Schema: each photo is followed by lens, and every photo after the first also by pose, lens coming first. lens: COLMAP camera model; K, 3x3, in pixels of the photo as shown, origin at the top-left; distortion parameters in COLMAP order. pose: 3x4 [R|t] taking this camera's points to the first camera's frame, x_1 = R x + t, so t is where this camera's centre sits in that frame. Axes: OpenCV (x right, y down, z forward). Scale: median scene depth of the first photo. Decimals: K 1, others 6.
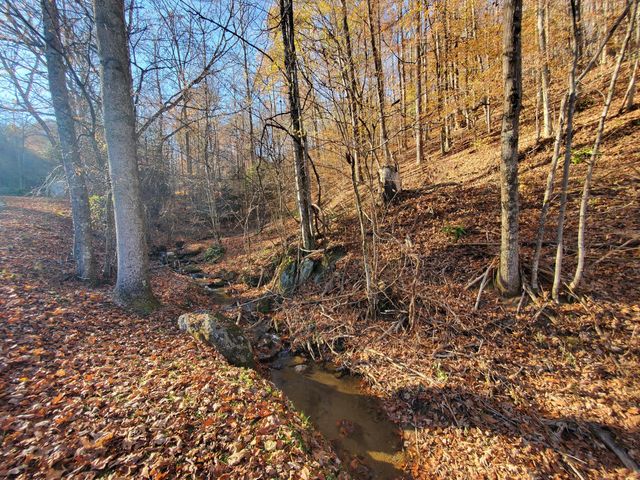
lens RADIAL K [[253.3, 0, 316.2], [0, 253.3, 238.2], [0, 0, 1]] dist [0.002865, -0.002093]
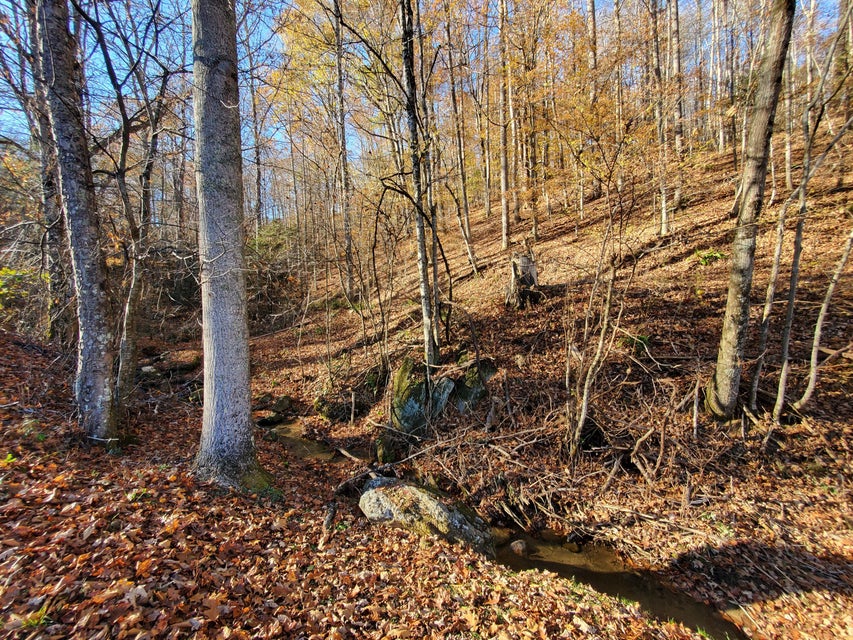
lens RADIAL K [[337.6, 0, 421.5], [0, 337.6, 317.6], [0, 0, 1]] dist [0.002865, -0.002093]
pose [[0.959271, 0.009691, 0.282321, -0.730504], [0.002769, 0.999041, -0.043703, -0.096351], [-0.282473, 0.042705, 0.958324, 0.189520]]
